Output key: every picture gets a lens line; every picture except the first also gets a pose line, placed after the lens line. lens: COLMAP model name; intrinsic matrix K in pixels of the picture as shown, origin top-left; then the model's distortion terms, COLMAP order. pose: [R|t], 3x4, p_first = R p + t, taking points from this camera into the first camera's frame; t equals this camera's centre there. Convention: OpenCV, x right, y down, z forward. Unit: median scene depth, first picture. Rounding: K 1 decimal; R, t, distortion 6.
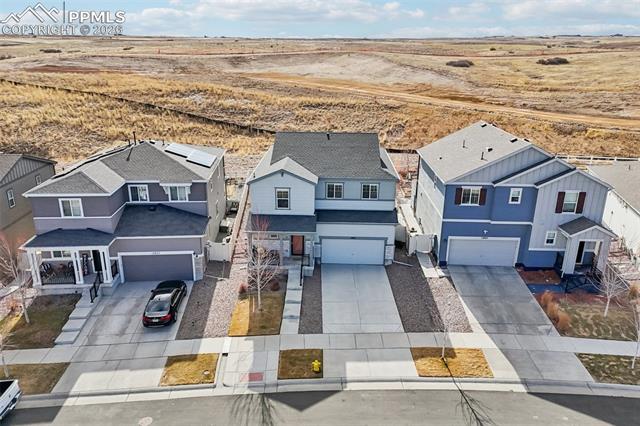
lens RADIAL K [[480.3, 0, 317.3], [0, 480.3, 213.9], [0, 0, 1]] dist [0.053839, -0.004433]
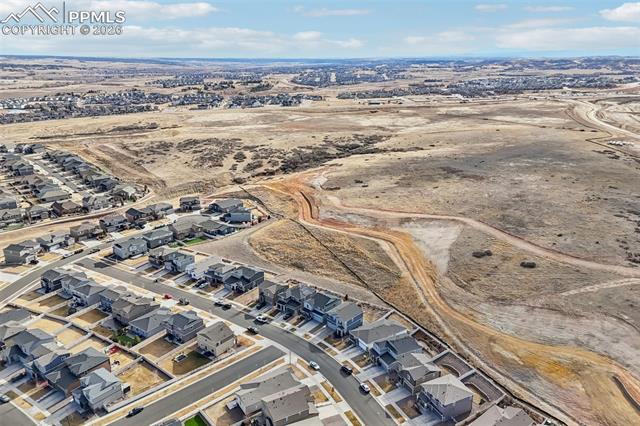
lens RADIAL K [[480.3, 0, 317.3], [0, 480.3, 213.9], [0, 0, 1]] dist [0.053839, -0.004433]
pose [[0.740135, 0.203251, -0.641006, 3.782332], [-0.207791, 0.975705, 0.069453, -1.665185], [0.639549, 0.081790, 0.764387, -3.783717]]
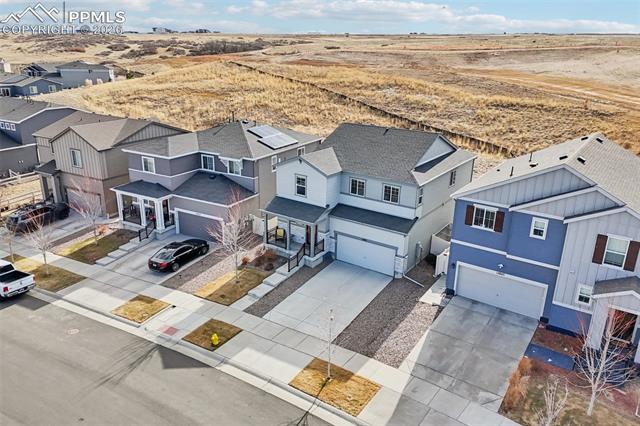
lens RADIAL K [[480.3, 0, 317.3], [0, 480.3, 213.9], [0, 0, 1]] dist [0.053839, -0.004433]
pose [[0.836548, 0.186873, -0.515039, 0.495620], [-0.185191, 0.981151, 0.055199, -0.035867], [0.515646, 0.049204, 0.855388, 0.157233]]
